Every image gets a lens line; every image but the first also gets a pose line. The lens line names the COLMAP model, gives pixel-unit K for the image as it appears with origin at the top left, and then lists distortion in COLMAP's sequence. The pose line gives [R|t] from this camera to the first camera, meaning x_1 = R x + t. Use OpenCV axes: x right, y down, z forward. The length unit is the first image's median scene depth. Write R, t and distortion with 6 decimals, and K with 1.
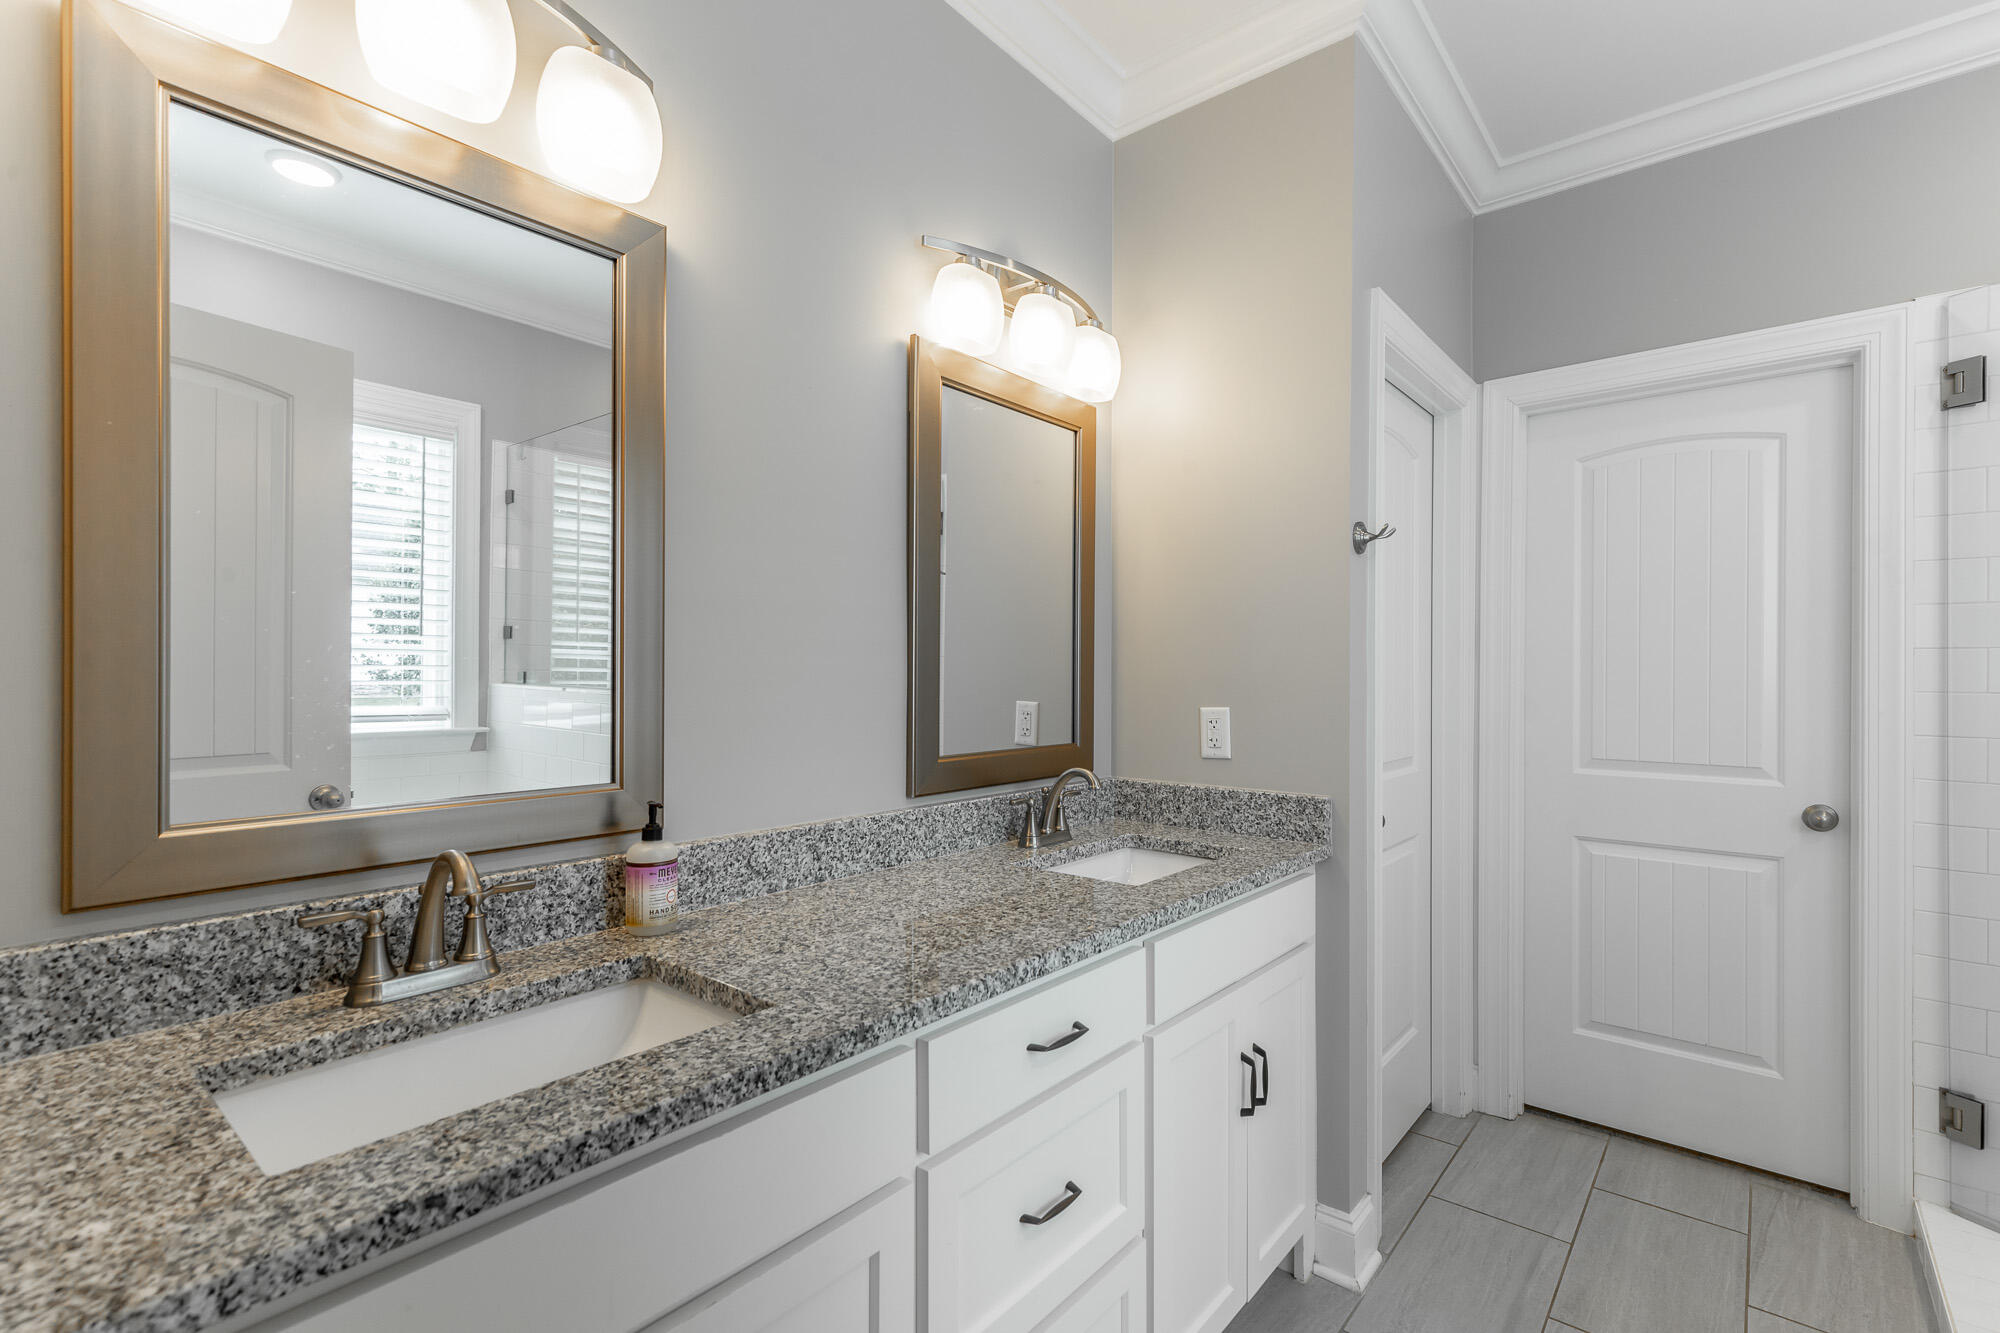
lens RADIAL K [[893.2, 0, 1015.0], [0, 893.2, 696.6], [0, 0, 1]] dist [-0.002787, -0.000783]
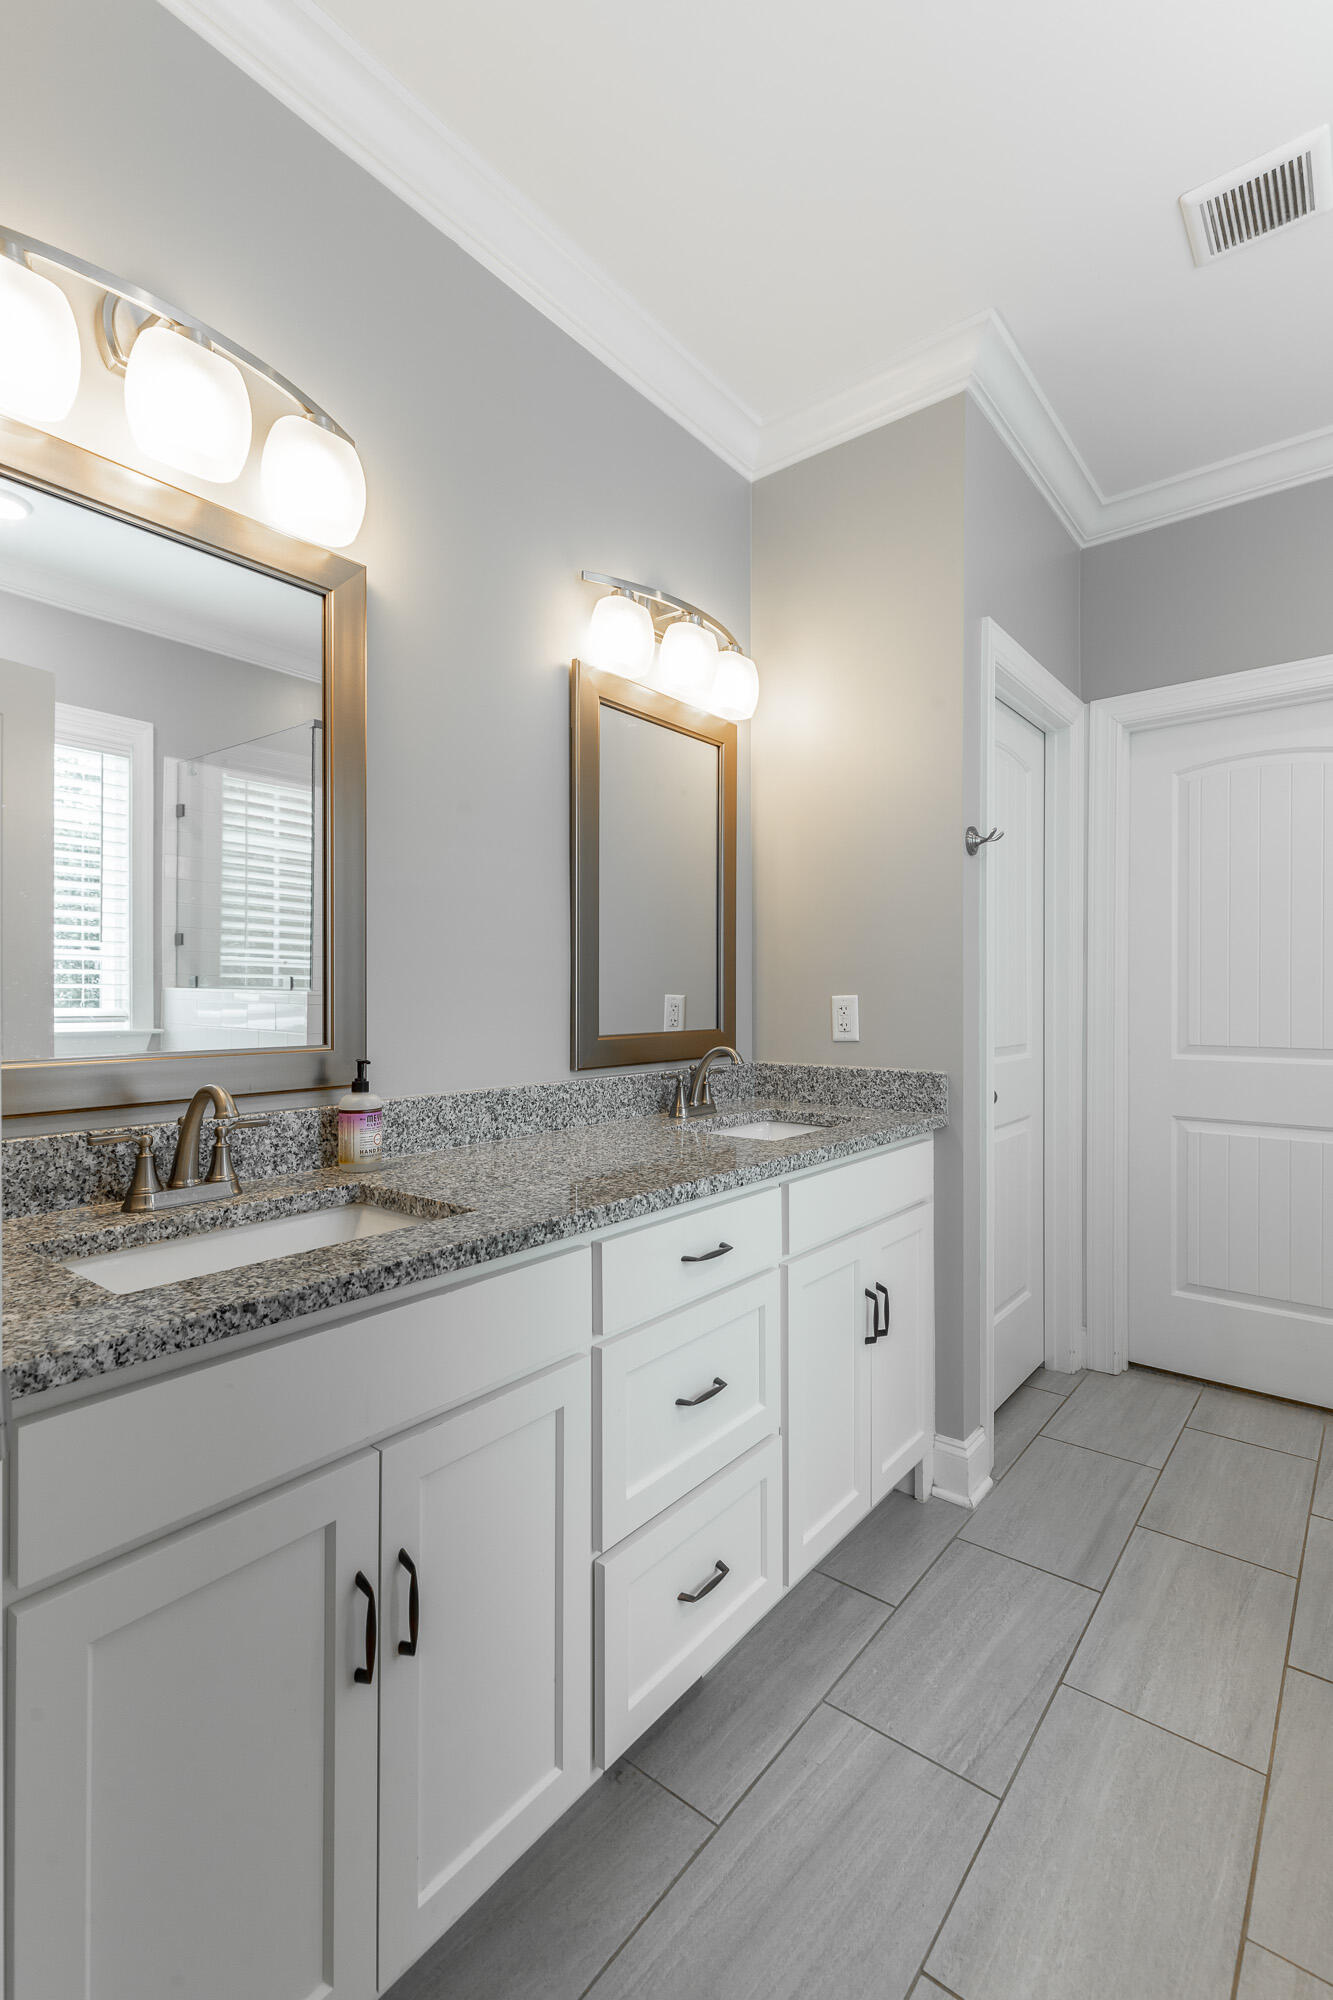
lens RADIAL K [[898.4, 0, 668.2], [0, 898.4, 1026.5], [0, 0, 1]] dist [0.003809, -0.008698]
pose [[0.999891, -0.004048, 0.014176, -0.013841], [0.003964, 0.999975, 0.005931, 0.051570], [-0.014200, -0.005875, 0.999882, -0.137489]]
